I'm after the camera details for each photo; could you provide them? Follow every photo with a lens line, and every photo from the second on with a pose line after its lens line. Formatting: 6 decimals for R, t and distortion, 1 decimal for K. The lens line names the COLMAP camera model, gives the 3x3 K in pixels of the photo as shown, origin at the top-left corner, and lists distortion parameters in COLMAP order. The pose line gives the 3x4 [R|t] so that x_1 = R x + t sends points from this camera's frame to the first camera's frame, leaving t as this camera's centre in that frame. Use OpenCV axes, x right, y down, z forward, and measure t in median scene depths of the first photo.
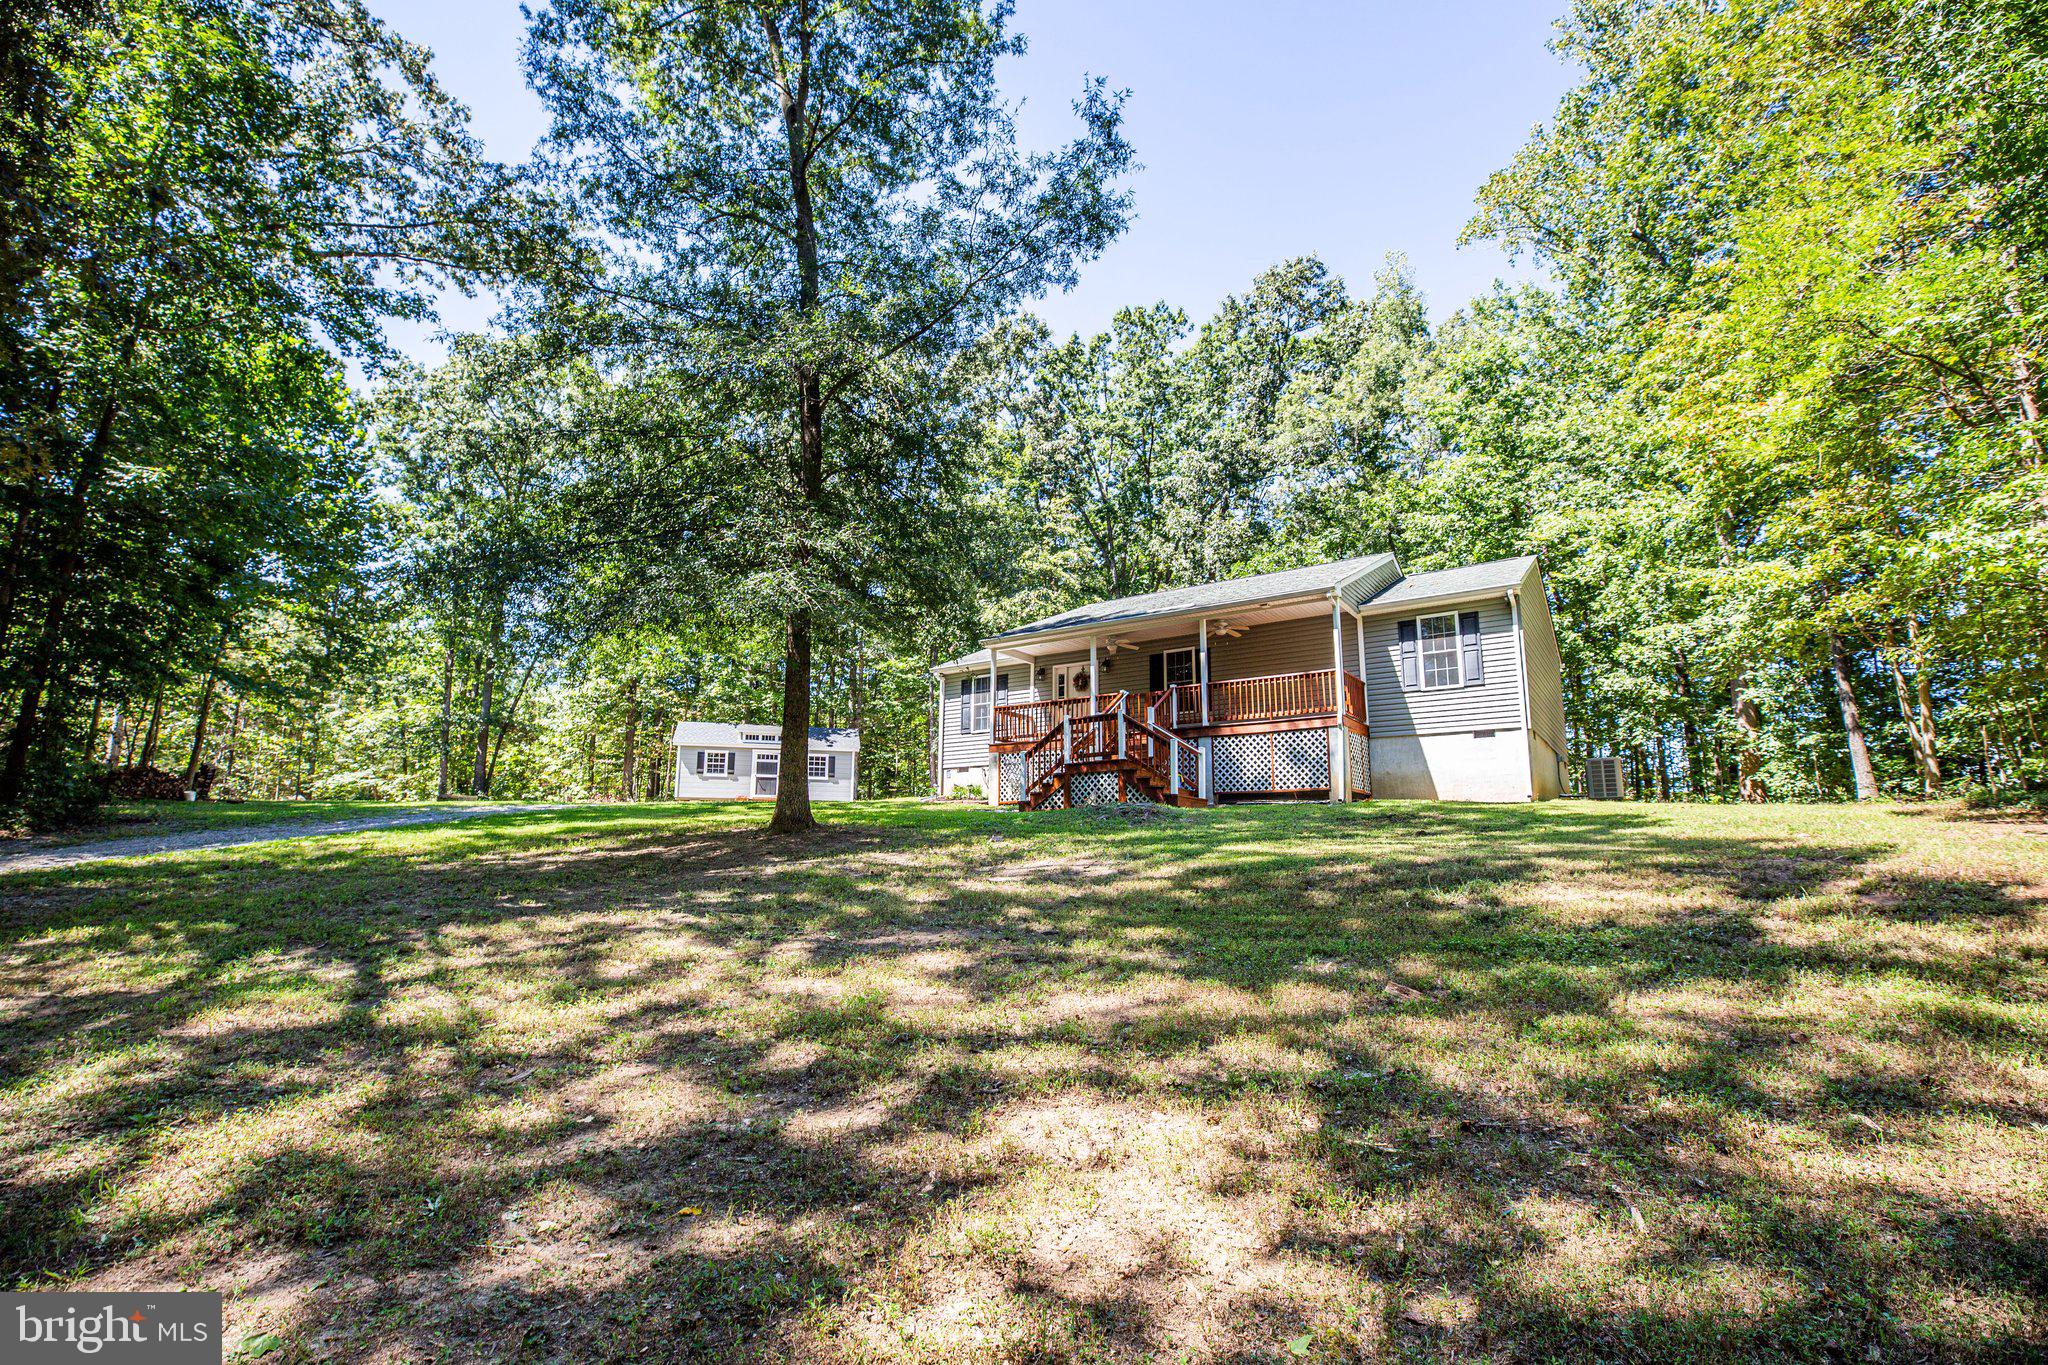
lens RADIAL K [[944.0, 0, 1024.0], [0, 944.0, 682.5], [0, 0, 1]] dist [0.000148, 0.000004]
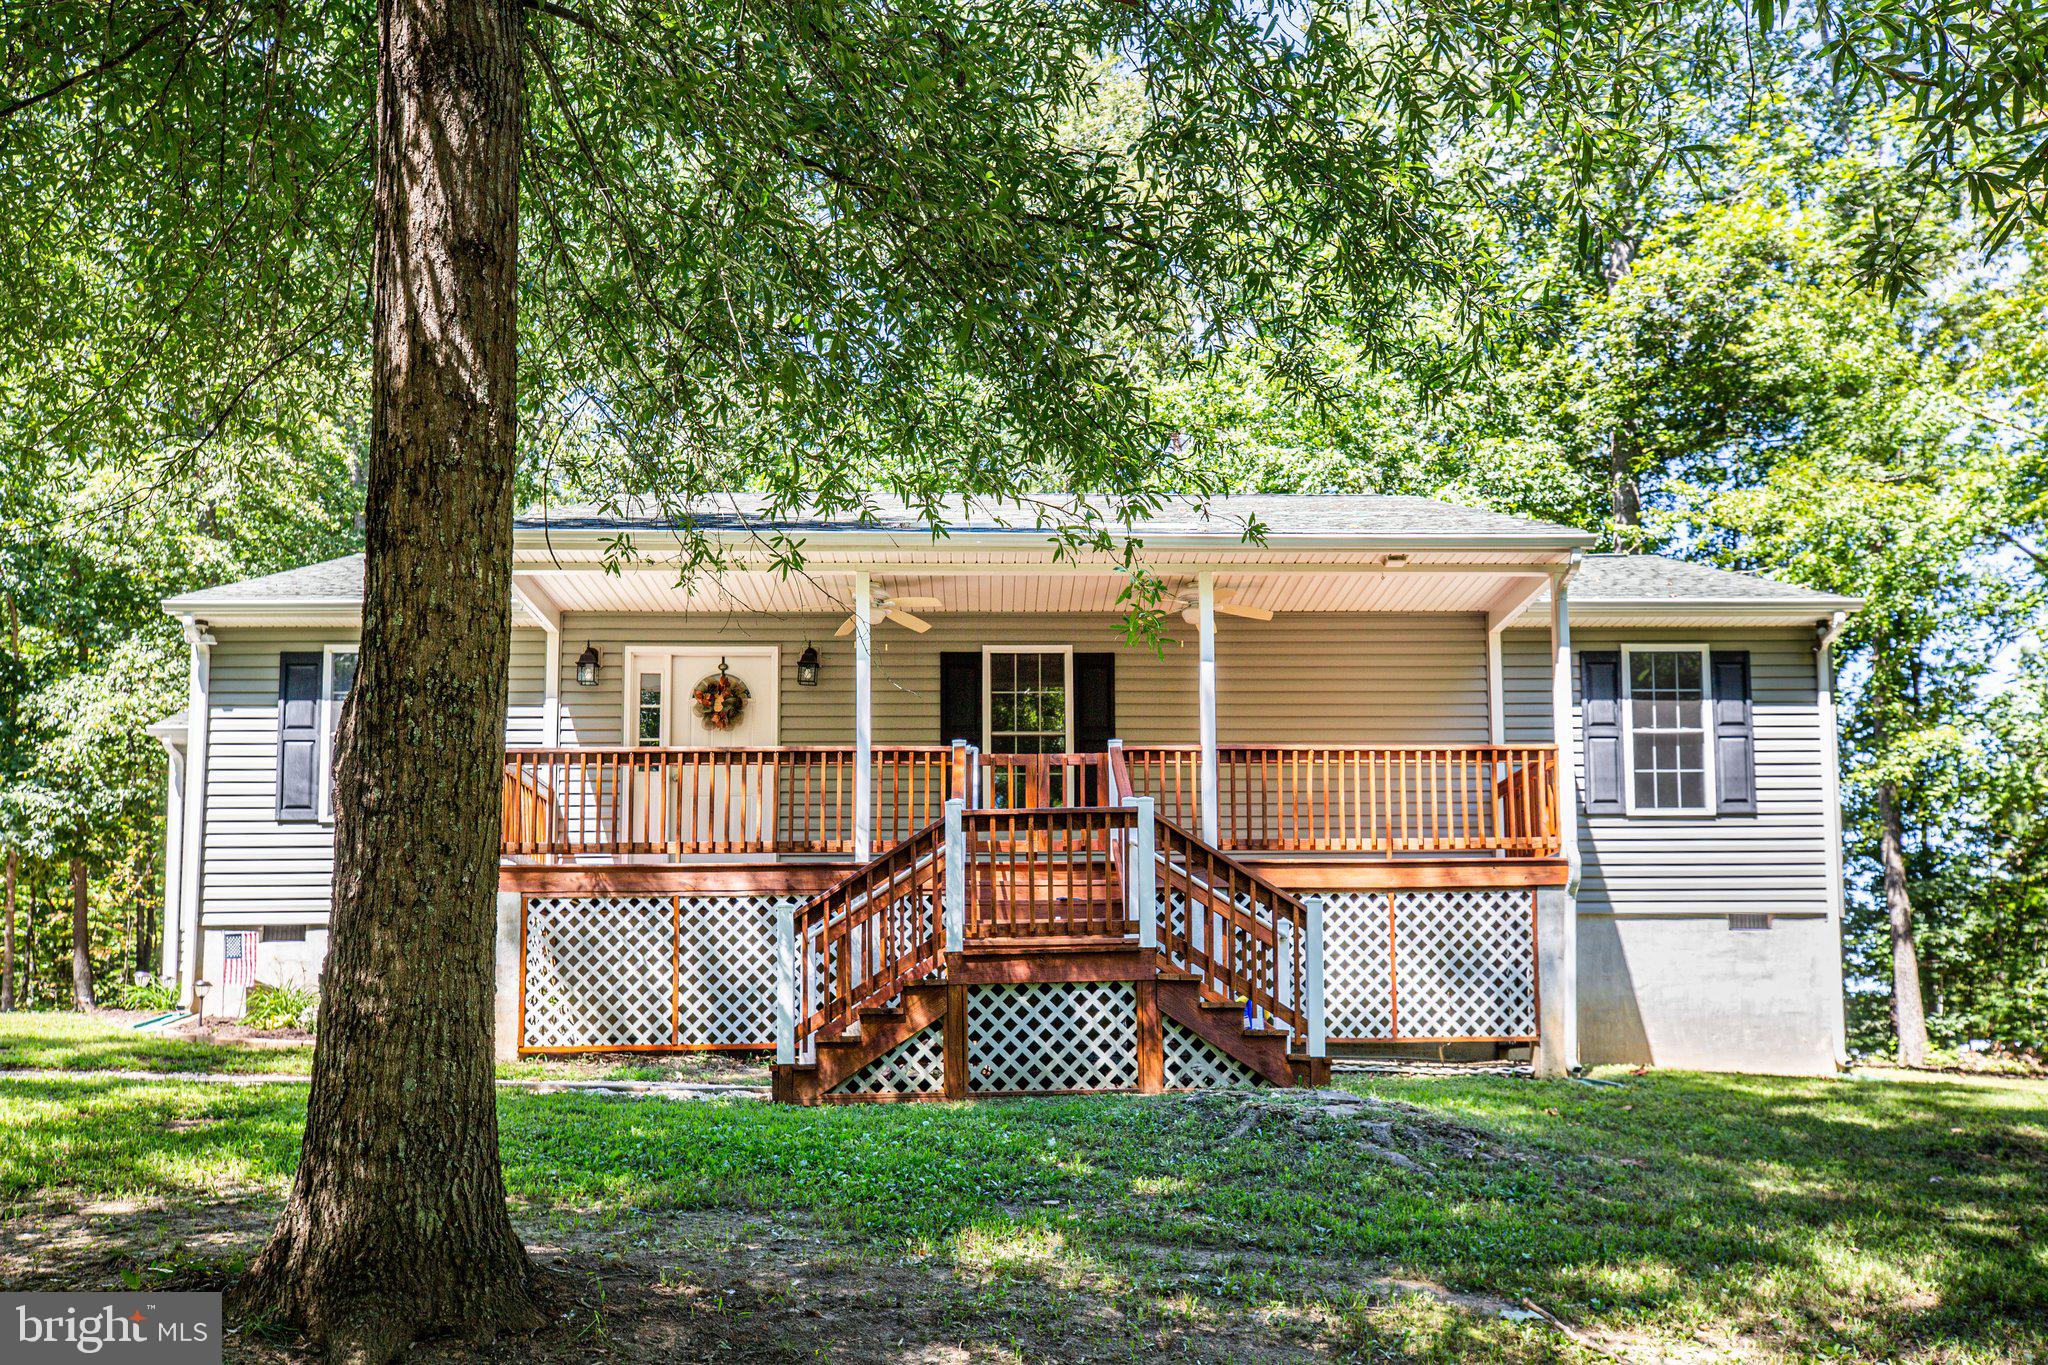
lens RADIAL K [[1827.3, 0, 1024.0], [0, 1827.3, 682.5], [0, 0, 1]] dist [-0.004592, -0.001878]
pose [[0.806726, 0.123847, 0.577801, -0.306142], [-0.099688, 0.992300, -0.073507, 0.038513], [-0.582456, 0.001700, 0.812861, 0.479139]]
